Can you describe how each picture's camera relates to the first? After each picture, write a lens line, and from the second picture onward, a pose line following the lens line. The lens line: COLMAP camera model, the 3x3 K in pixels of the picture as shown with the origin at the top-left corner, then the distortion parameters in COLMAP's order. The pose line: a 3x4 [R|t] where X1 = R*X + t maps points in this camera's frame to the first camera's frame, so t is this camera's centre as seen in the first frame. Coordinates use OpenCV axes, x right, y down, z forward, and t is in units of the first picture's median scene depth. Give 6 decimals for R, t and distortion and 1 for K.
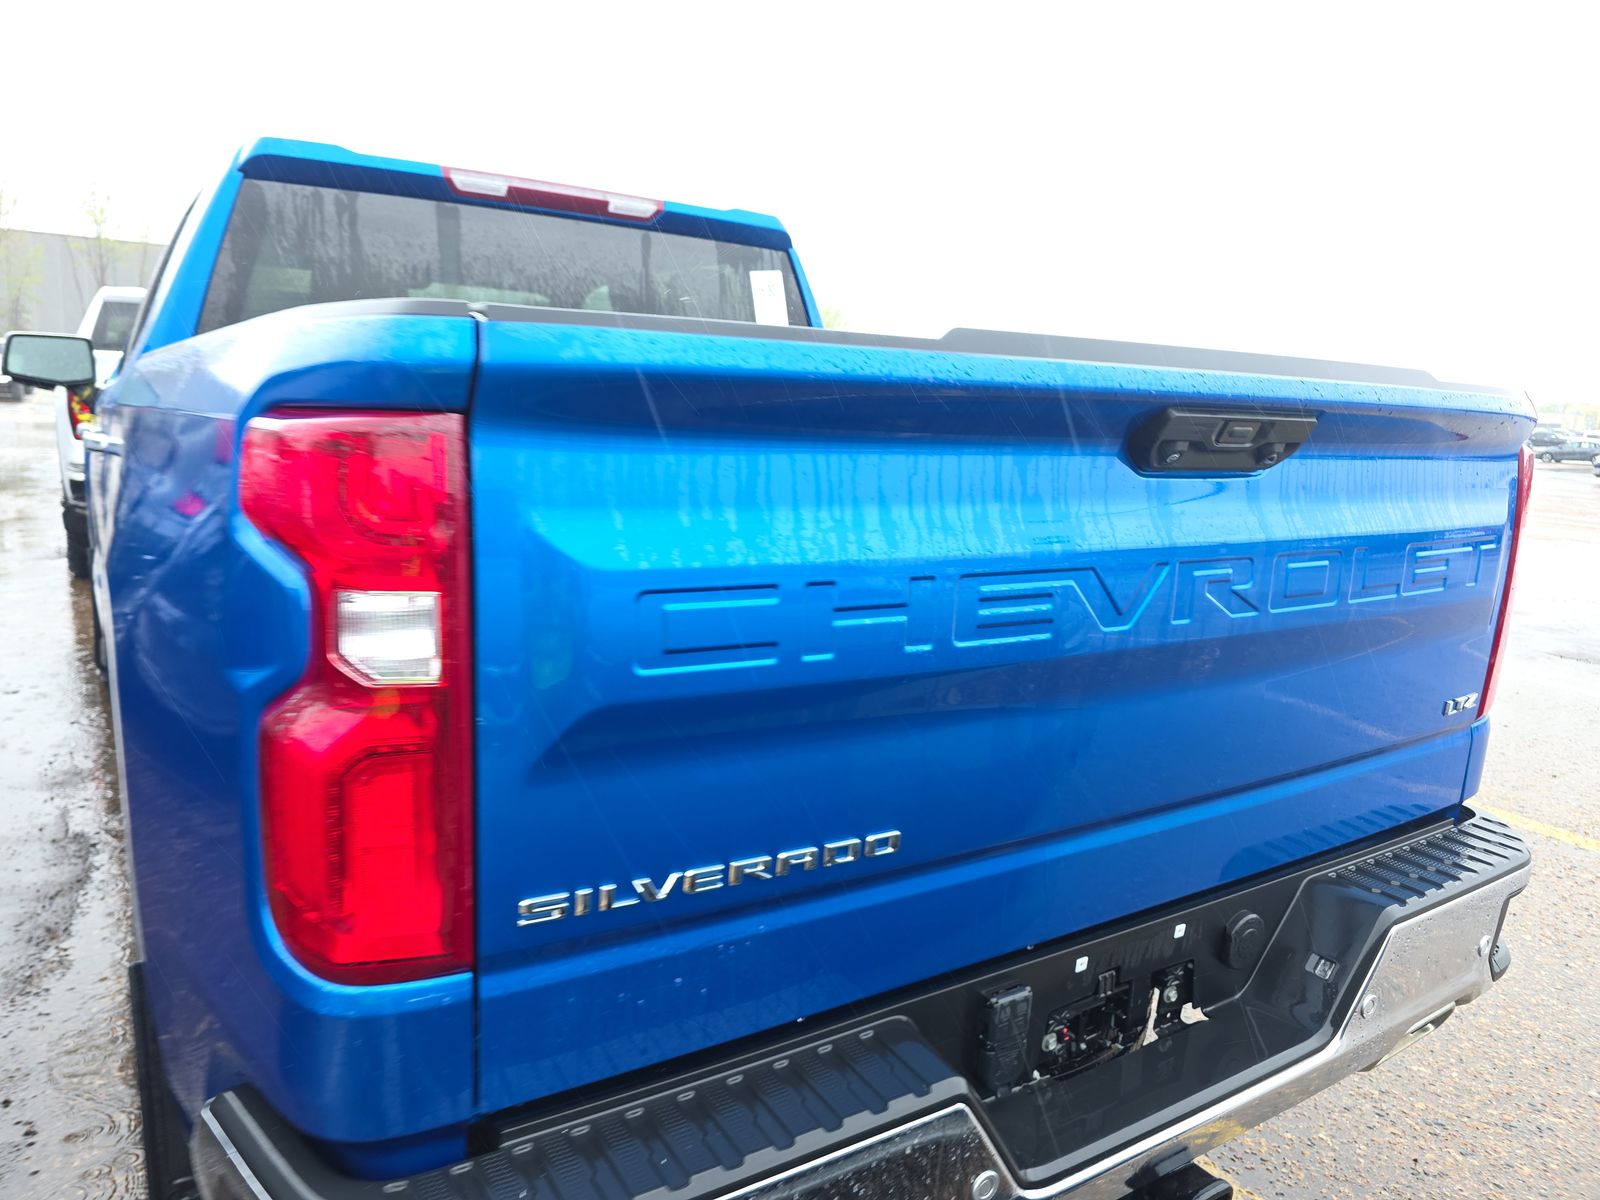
lens RADIAL K [[1062.6, 0, 800.0], [0, 1062.6, 600.0], [0, 0, 1]] dist [0.052946, -0.043403]
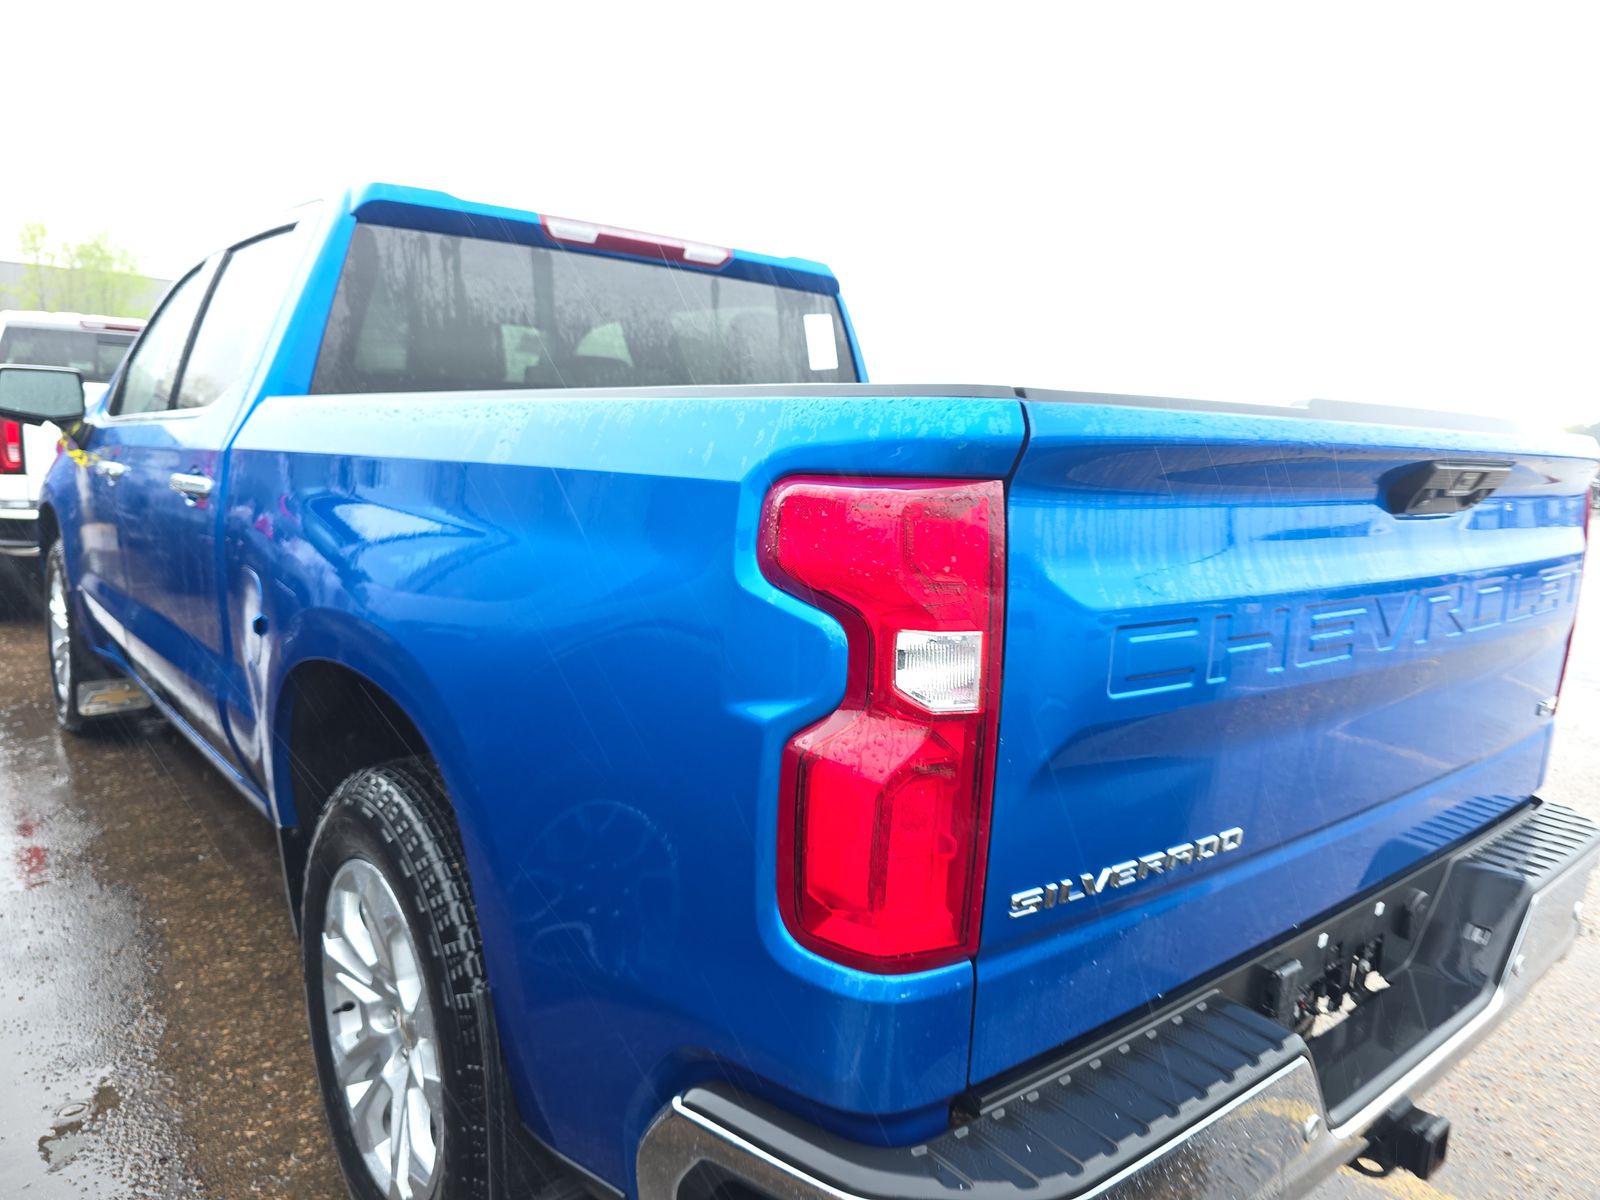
lens RADIAL K [[1070.1, 0, 799.1], [0, 1070.1, 613.9], [0, 0, 1]] dist [0.044311, -0.032864]
pose [[0.992189, -0.020442, 0.123058, -0.238255], [0.021786, 0.999717, -0.009587, -0.006962], [-0.122828, 0.012193, 0.992353, -0.049746]]
